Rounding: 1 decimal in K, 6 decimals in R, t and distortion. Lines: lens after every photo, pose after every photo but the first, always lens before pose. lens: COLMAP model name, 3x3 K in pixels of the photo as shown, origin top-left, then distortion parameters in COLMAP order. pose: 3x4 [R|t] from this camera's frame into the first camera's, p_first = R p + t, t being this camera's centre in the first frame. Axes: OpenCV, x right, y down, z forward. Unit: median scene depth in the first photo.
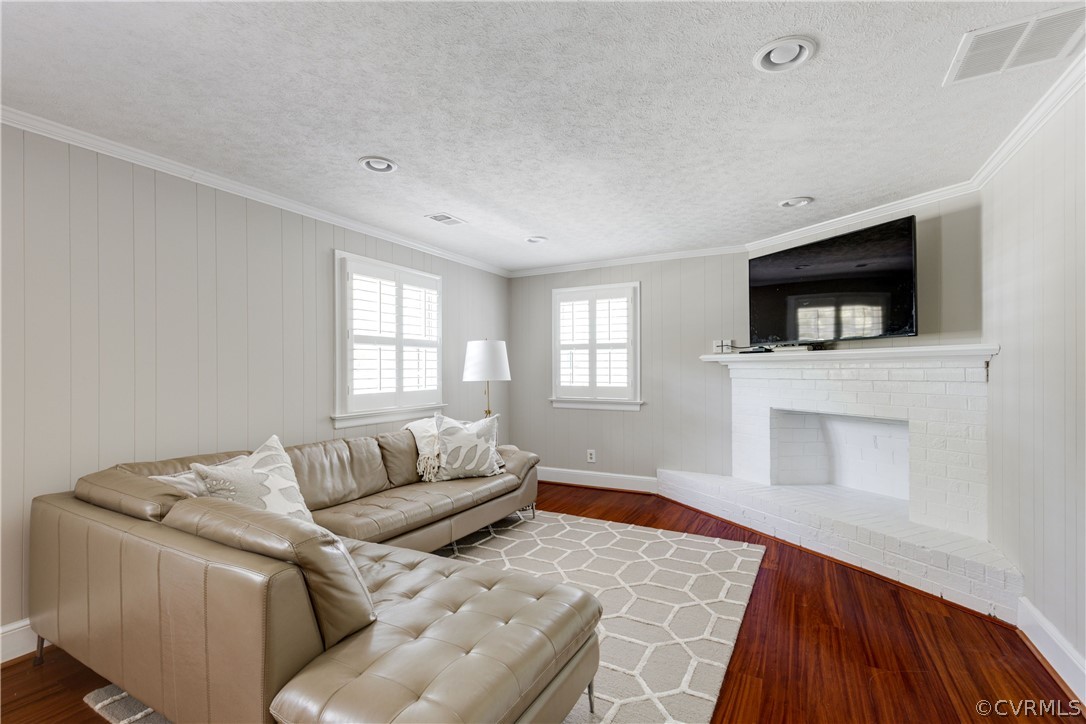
lens RADIAL K [[488.3, 0, 542.6], [0, 488.3, 364.7], [0, 0, 1]] dist [0.003977, 0.000038]
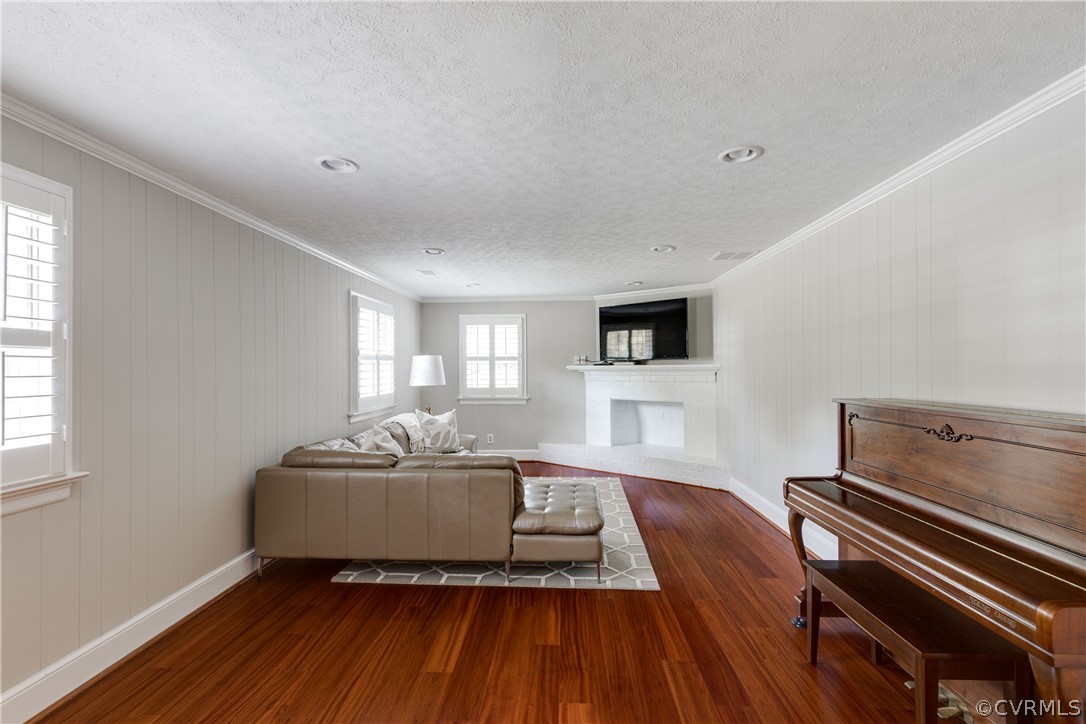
lens RADIAL K [[491.5, 0, 556.1], [0, 491.5, 359.4], [0, 0, 1]] dist [0.000440, -0.000060]
pose [[0.888226, 0.006092, 0.459366, -0.441367], [-0.002606, 0.999963, -0.008222, -0.028744], [-0.459399, 0.006106, 0.888209, -0.367938]]
